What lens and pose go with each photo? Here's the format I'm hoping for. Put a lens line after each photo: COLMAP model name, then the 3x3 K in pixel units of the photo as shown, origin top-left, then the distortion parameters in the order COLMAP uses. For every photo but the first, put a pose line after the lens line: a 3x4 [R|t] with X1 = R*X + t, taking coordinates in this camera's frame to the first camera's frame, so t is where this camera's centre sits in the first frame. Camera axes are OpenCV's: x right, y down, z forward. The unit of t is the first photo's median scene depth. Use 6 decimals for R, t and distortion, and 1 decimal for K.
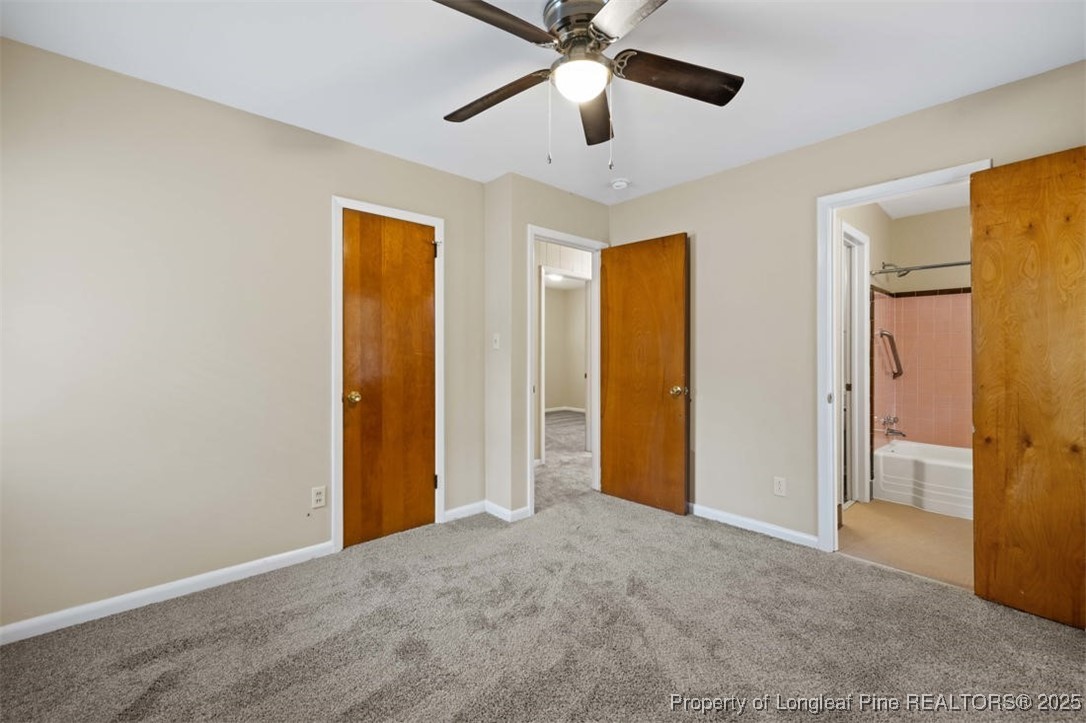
lens RADIAL K [[457.5, 0, 539.6], [0, 457.5, 358.6], [0, 0, 1]] dist [0.004839, -0.000136]
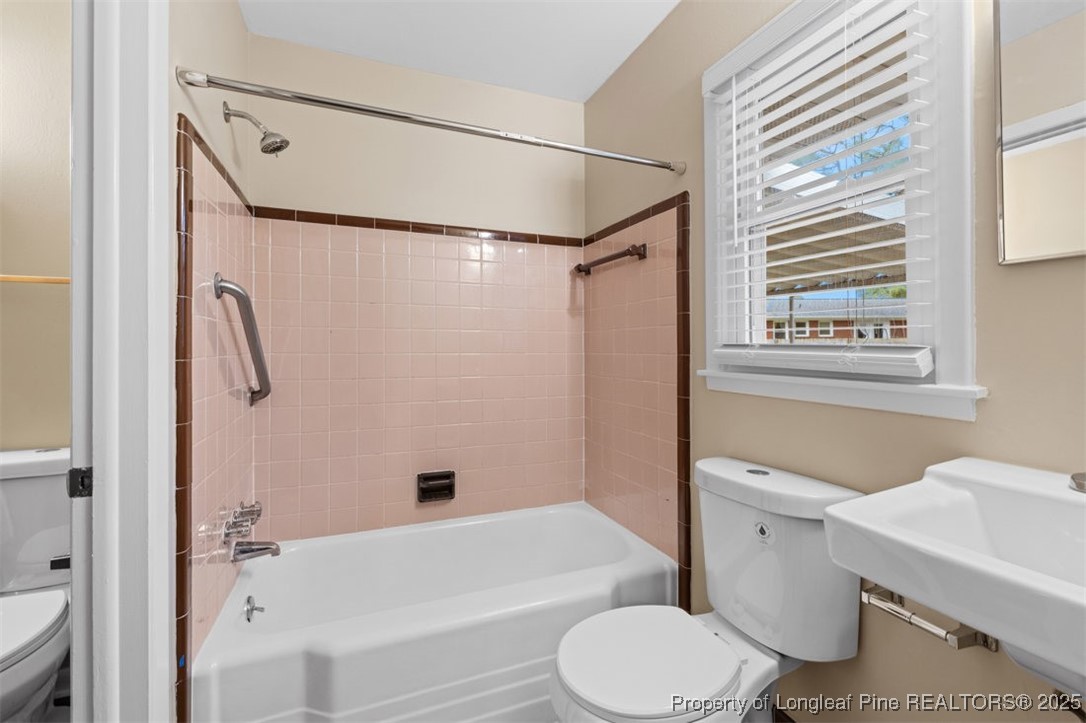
lens RADIAL K [[457.5, 0, 539.6], [0, 457.5, 350.6], [0, 0, 1]] dist [0.004839, -0.000136]
pose [[0.341450, -0.002623, 0.939896, 0.516681], [-0.000539, 0.999995, 0.002986, -0.007988], [-0.939900, -0.001527, 0.341447, 0.672201]]
